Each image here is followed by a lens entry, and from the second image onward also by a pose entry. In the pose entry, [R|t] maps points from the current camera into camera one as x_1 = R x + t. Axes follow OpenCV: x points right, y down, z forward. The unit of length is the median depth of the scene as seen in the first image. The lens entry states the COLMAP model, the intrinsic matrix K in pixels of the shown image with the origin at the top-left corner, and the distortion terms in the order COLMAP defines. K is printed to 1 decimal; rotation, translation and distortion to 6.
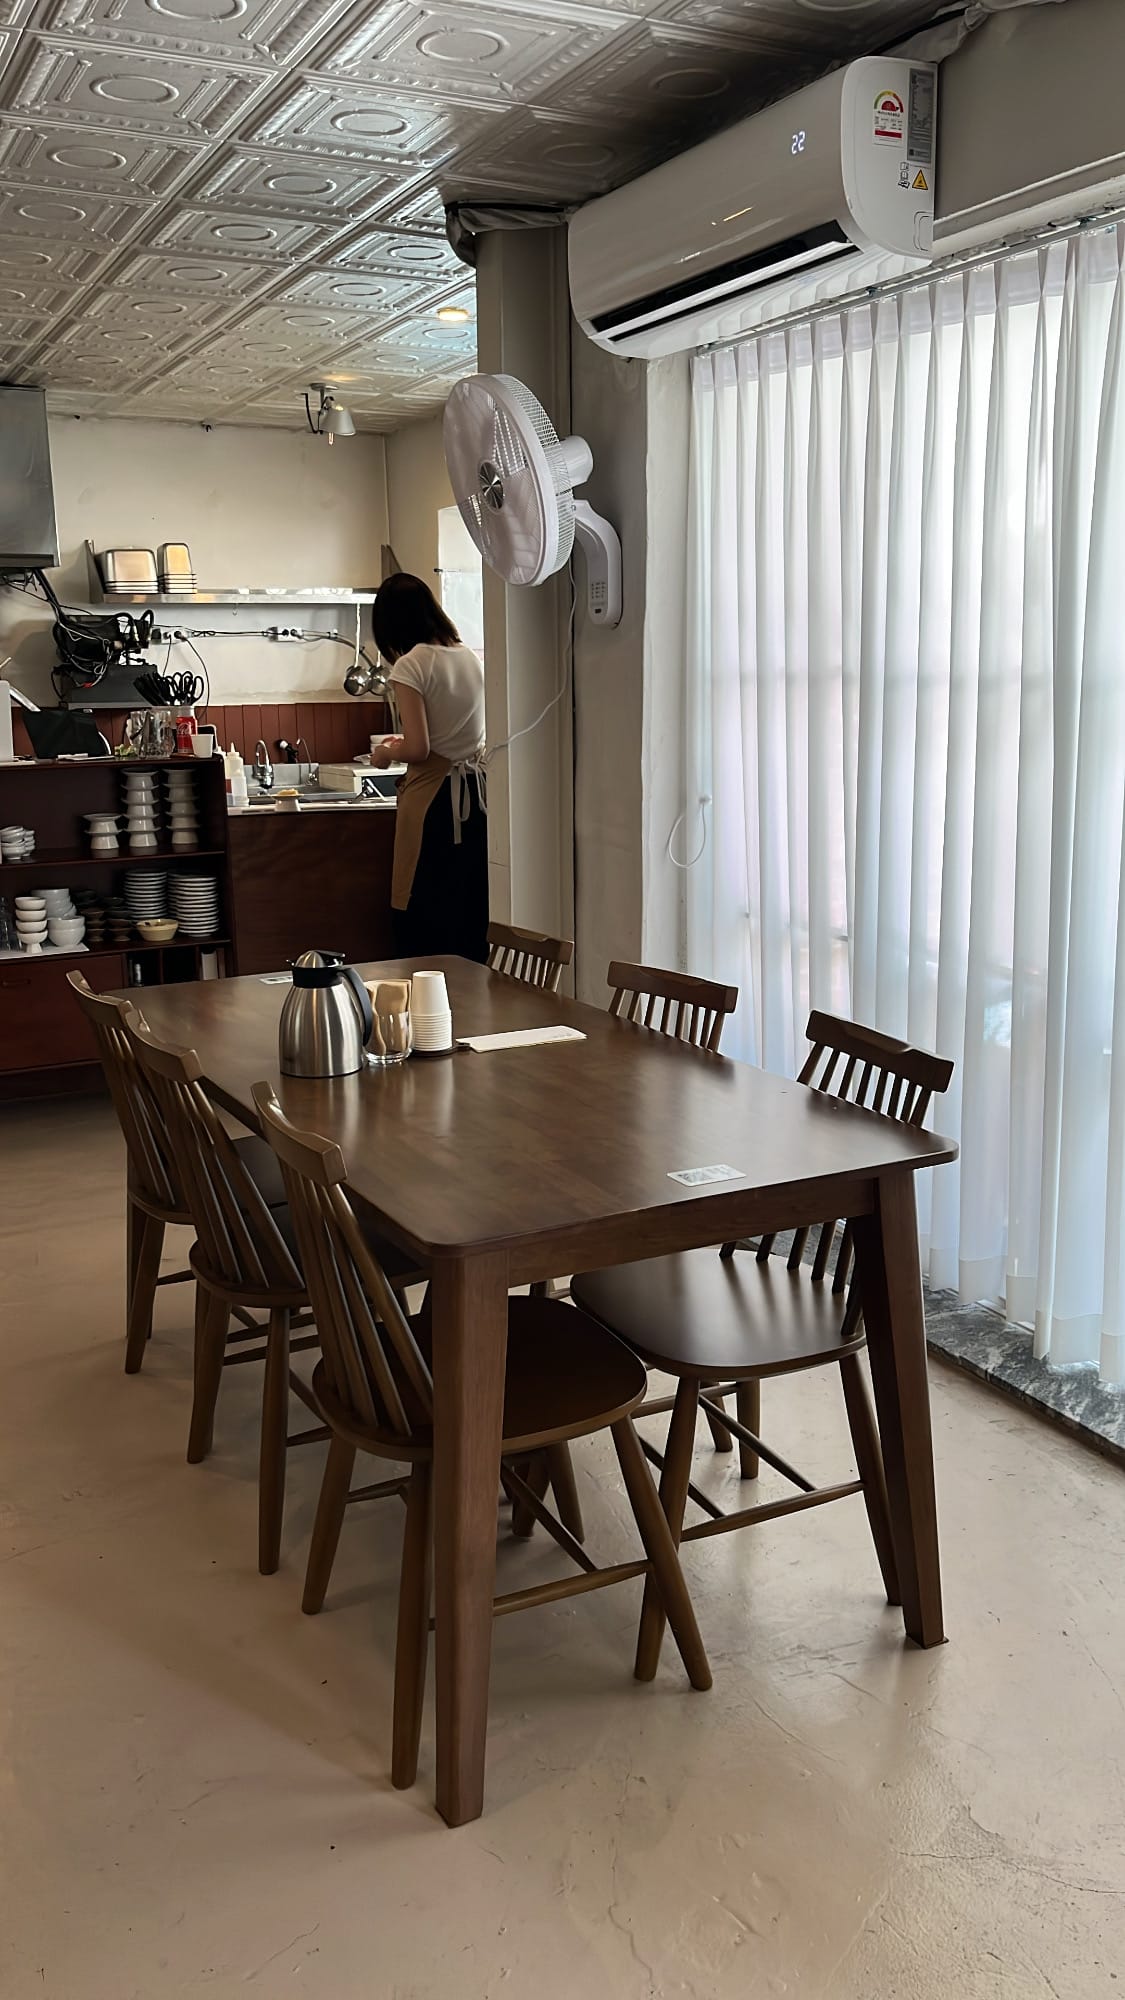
lens RADIAL K [[1613.6, 0, 569.3], [0, 1613.6, 1019.2], [0, 0, 1]] dist [0.051167, -0.074689]
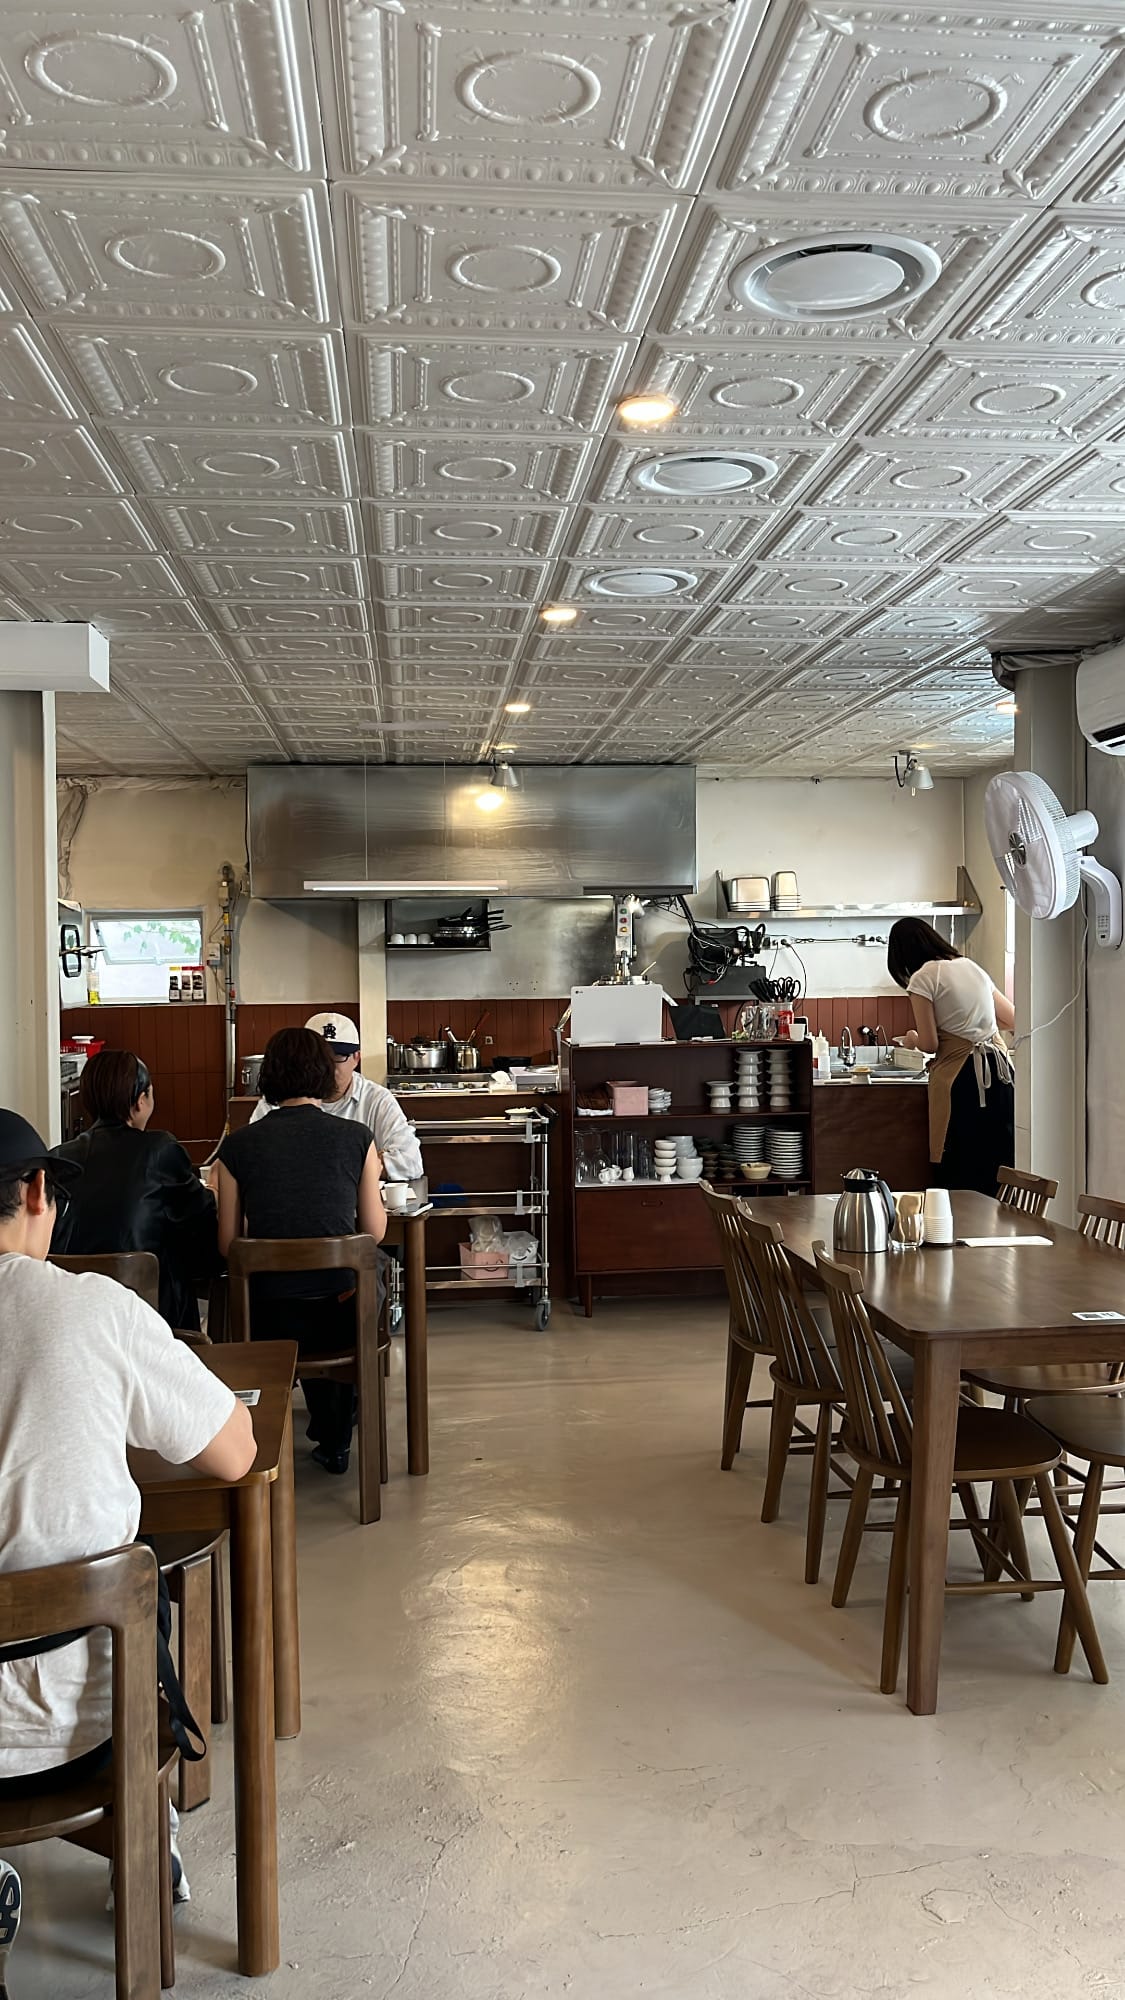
lens RADIAL K [[1613.6, 0, 558.4], [0, 1613.6, 1008.9], [0, 0, 1]] dist [0.051167, -0.074689]
pose [[0.932628, 0.012661, -0.360617, 0.084265], [-0.076445, 0.983632, -0.163166, 0.053127], [0.352649, 0.179741, 0.918331, -0.356051]]
